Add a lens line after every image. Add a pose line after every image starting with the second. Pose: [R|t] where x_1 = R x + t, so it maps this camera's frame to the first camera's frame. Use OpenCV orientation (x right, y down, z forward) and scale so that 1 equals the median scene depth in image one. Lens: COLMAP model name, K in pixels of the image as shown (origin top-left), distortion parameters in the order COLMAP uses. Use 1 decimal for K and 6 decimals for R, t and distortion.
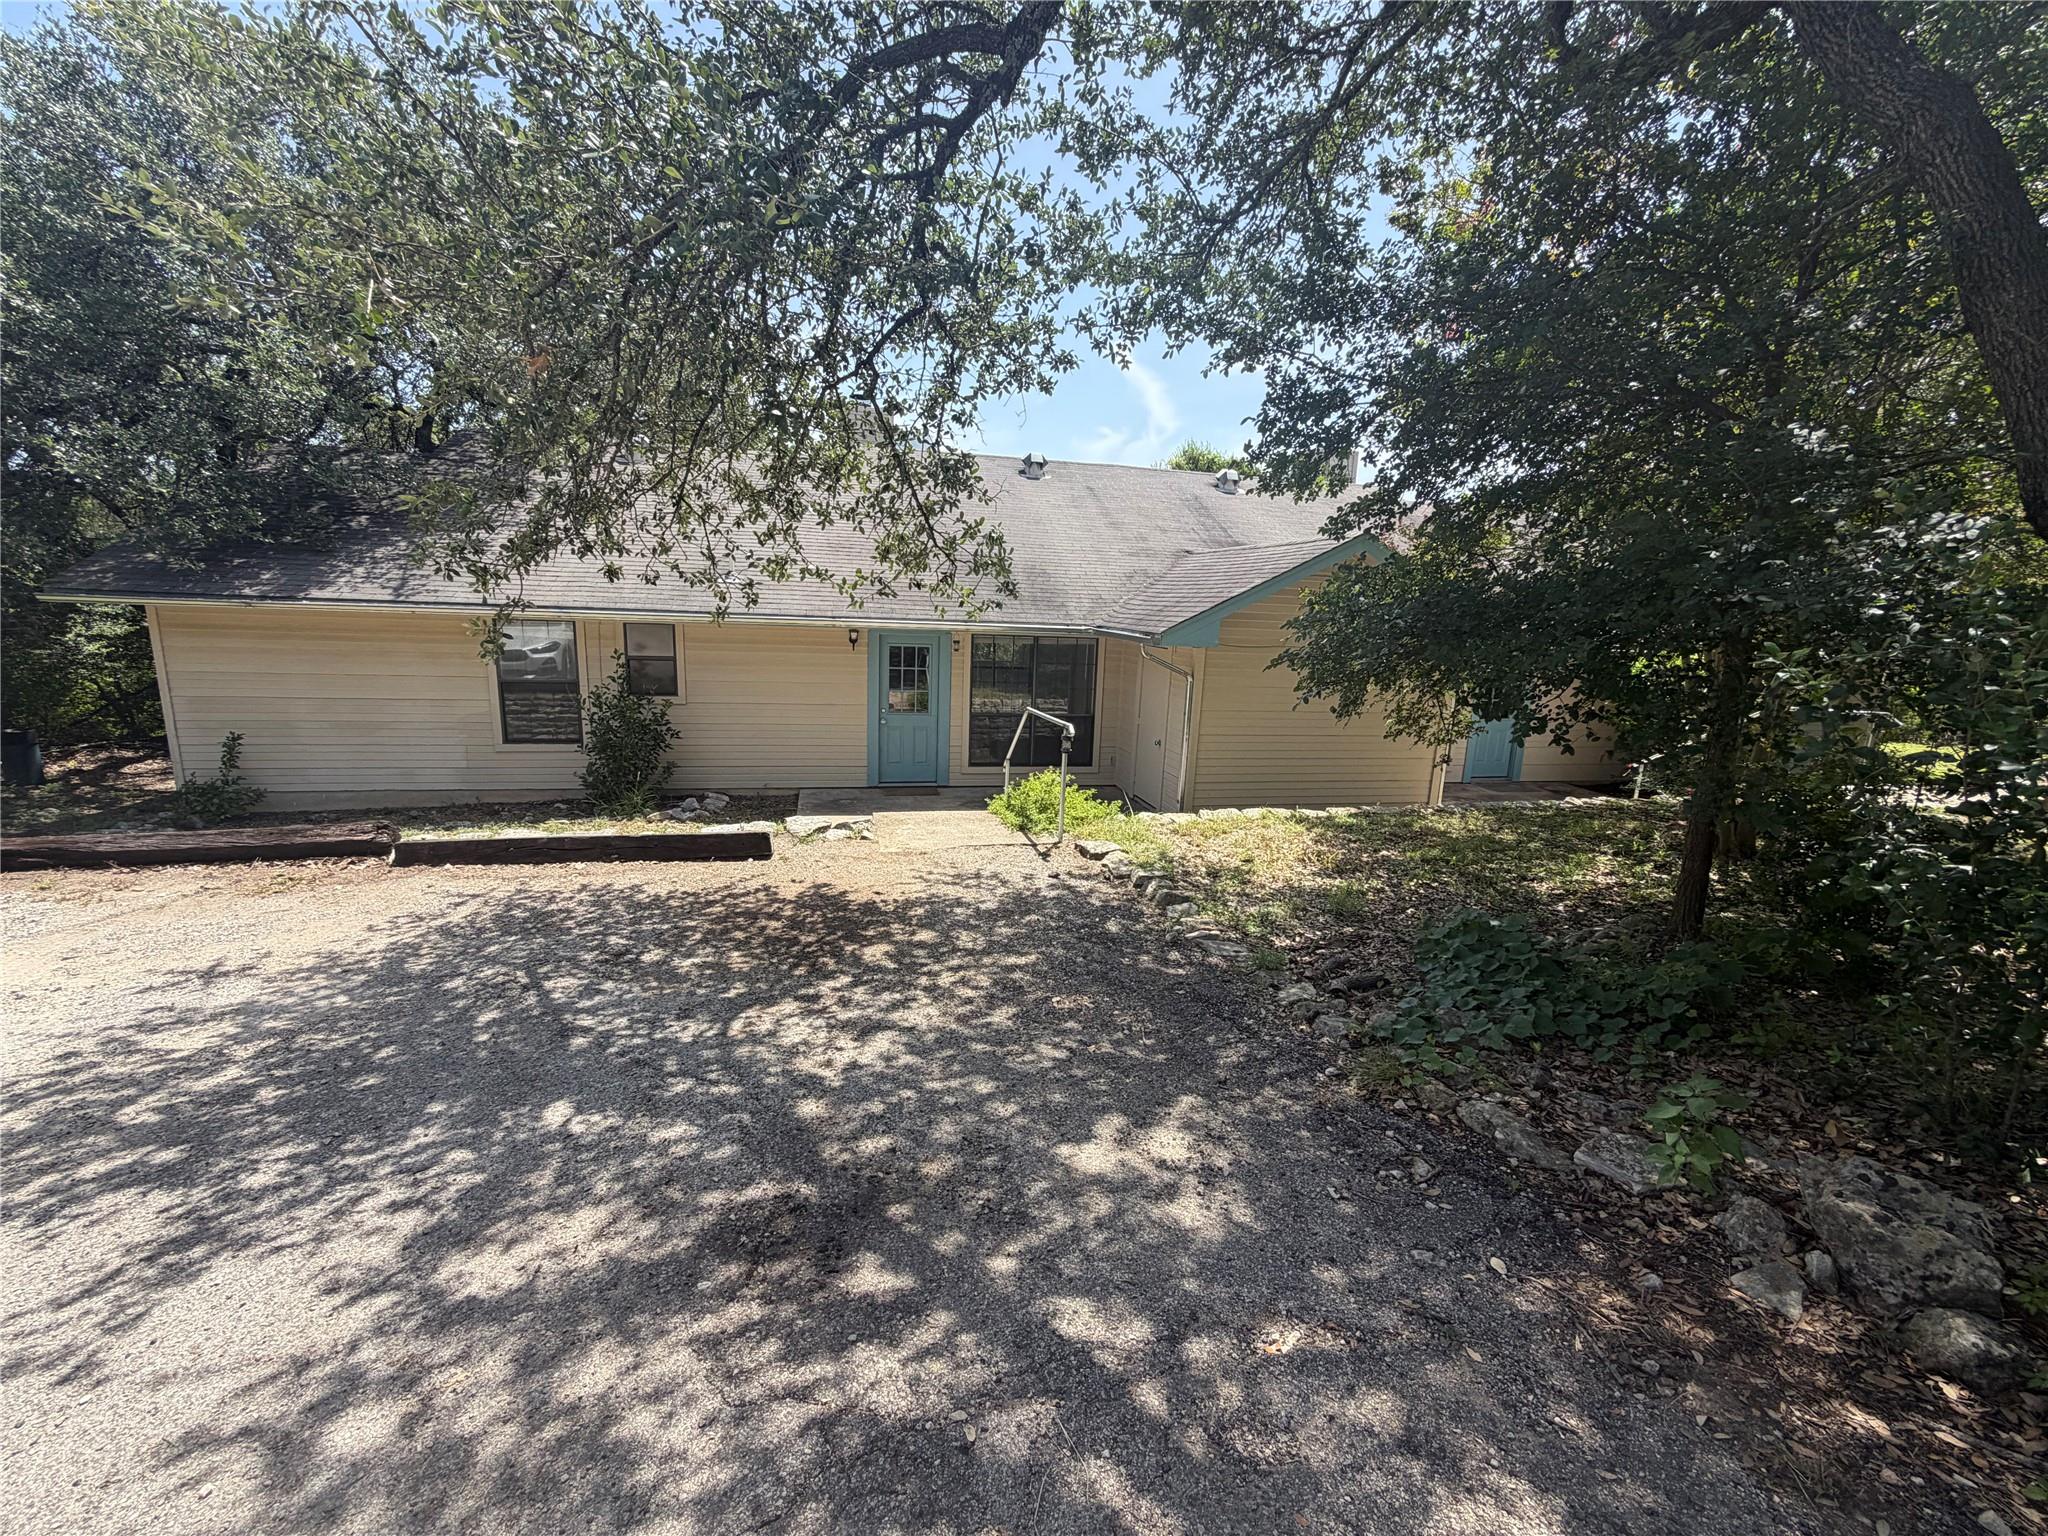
lens RADIAL K [[820.0, 0, 1025.3], [0, 820.0, 766.1], [0, 0, 1]] dist [-0.008355, 0.000565]
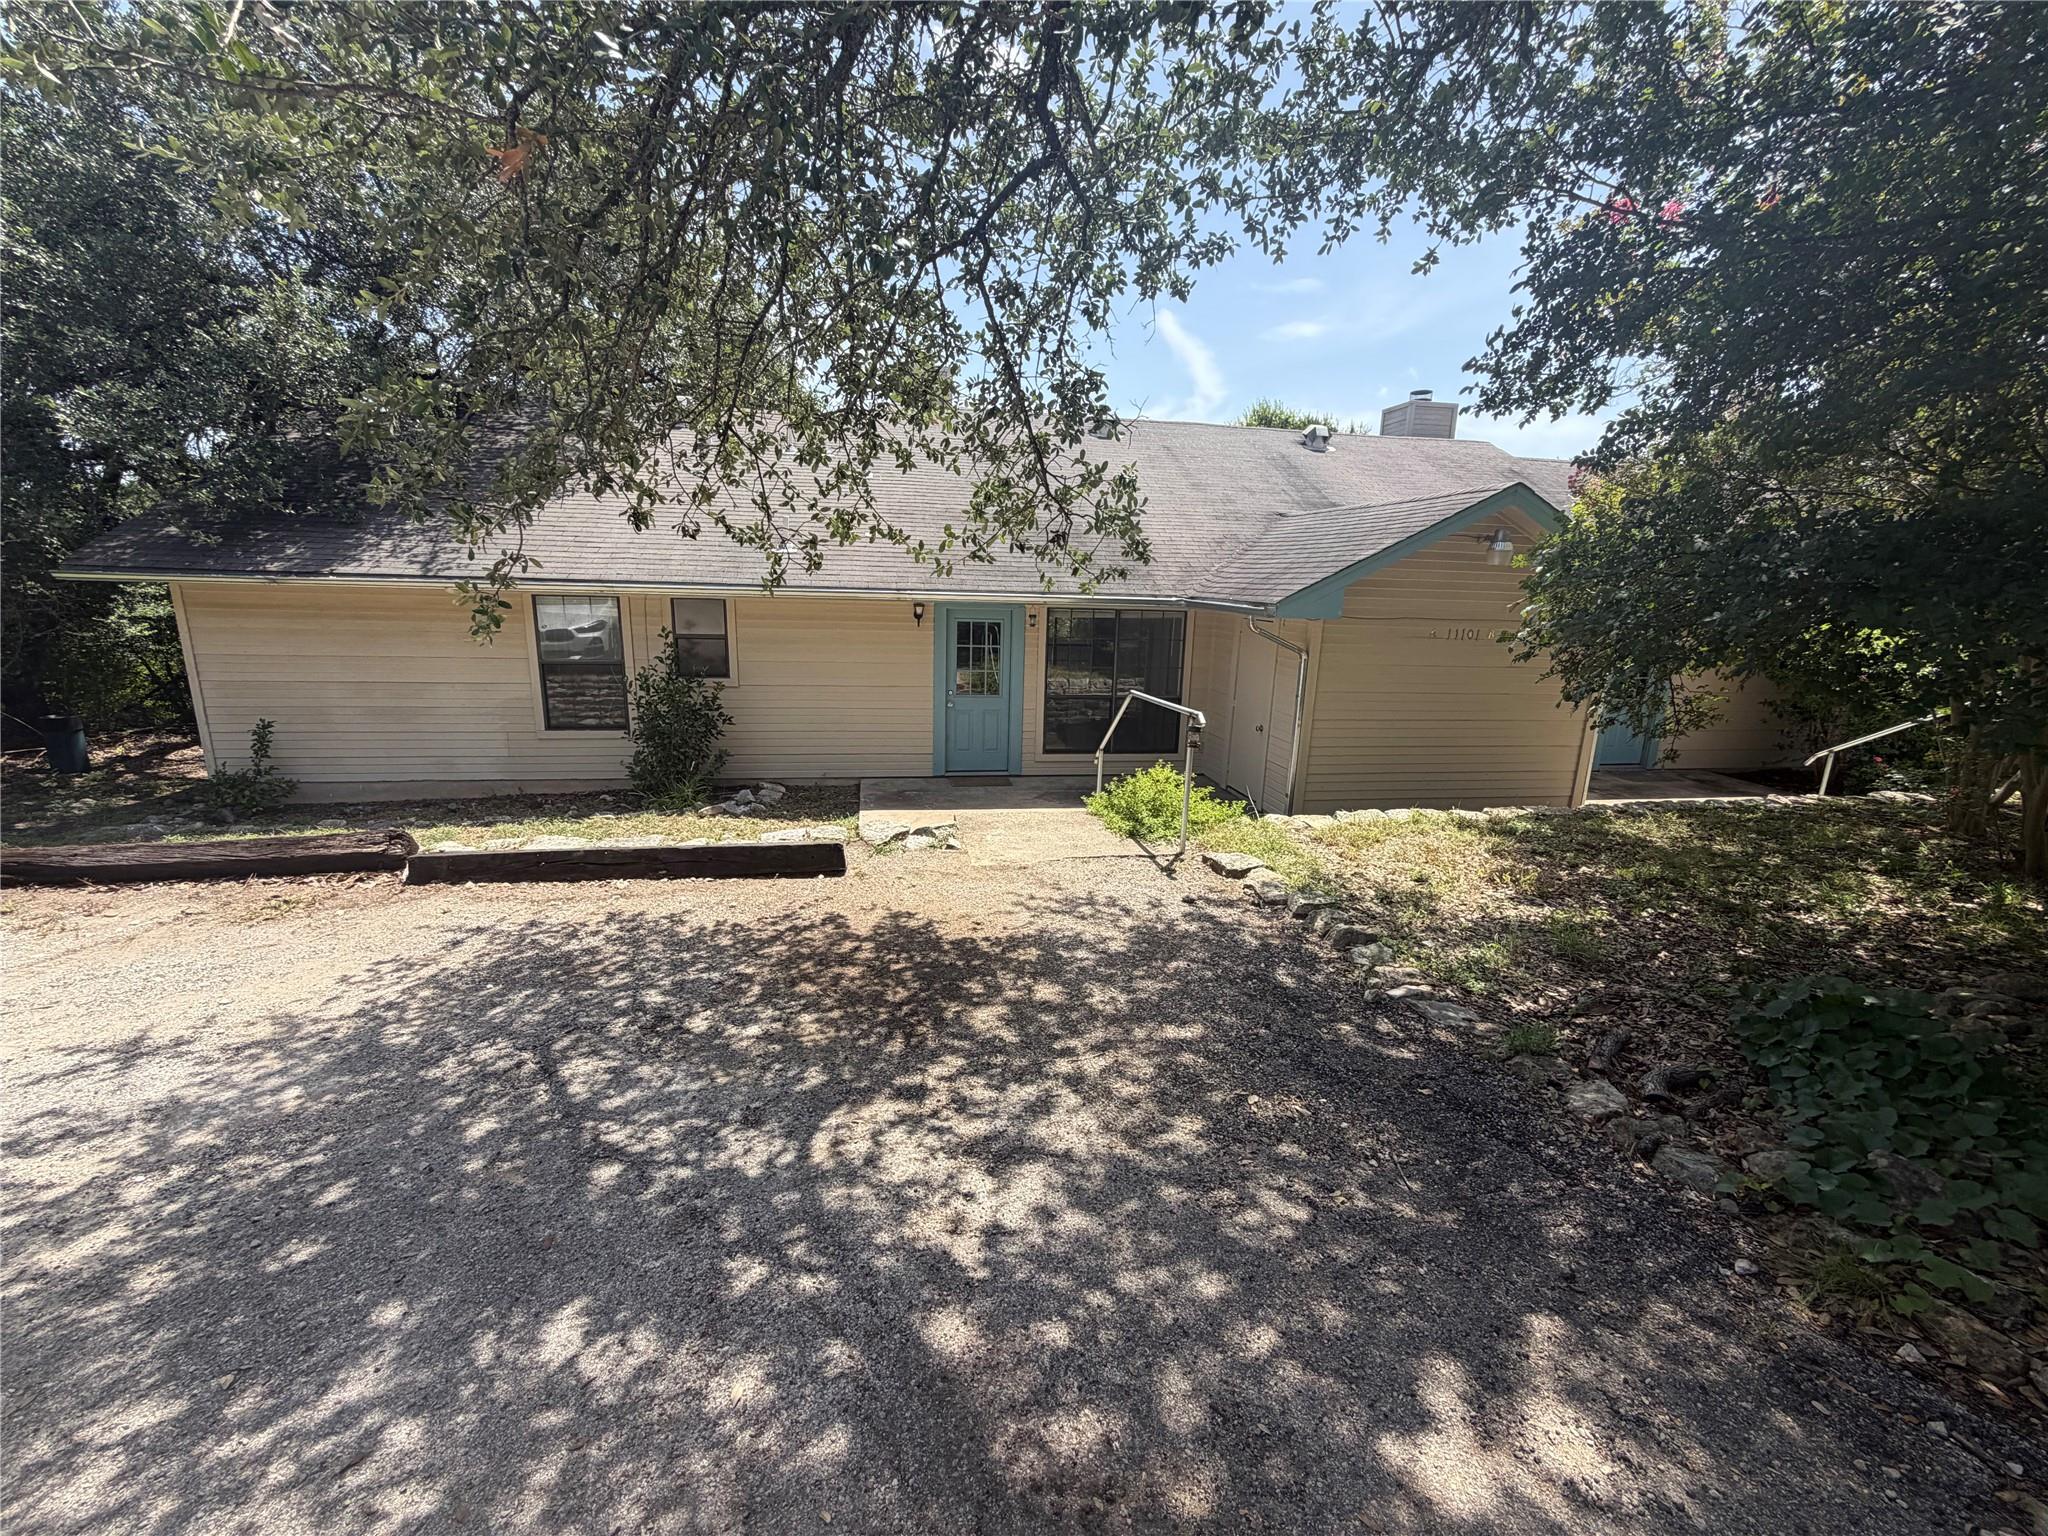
lens RADIAL K [[820.0, 0, 1028.1], [0, 820.0, 769.0], [0, 0, 1]] dist [-0.008355, 0.000565]
pose [[0.998742, 0.001562, -0.050122, -0.085441], [-0.000106, 0.999579, 0.029028, -0.019895], [0.050147, -0.028986, 0.998321, 0.190651]]
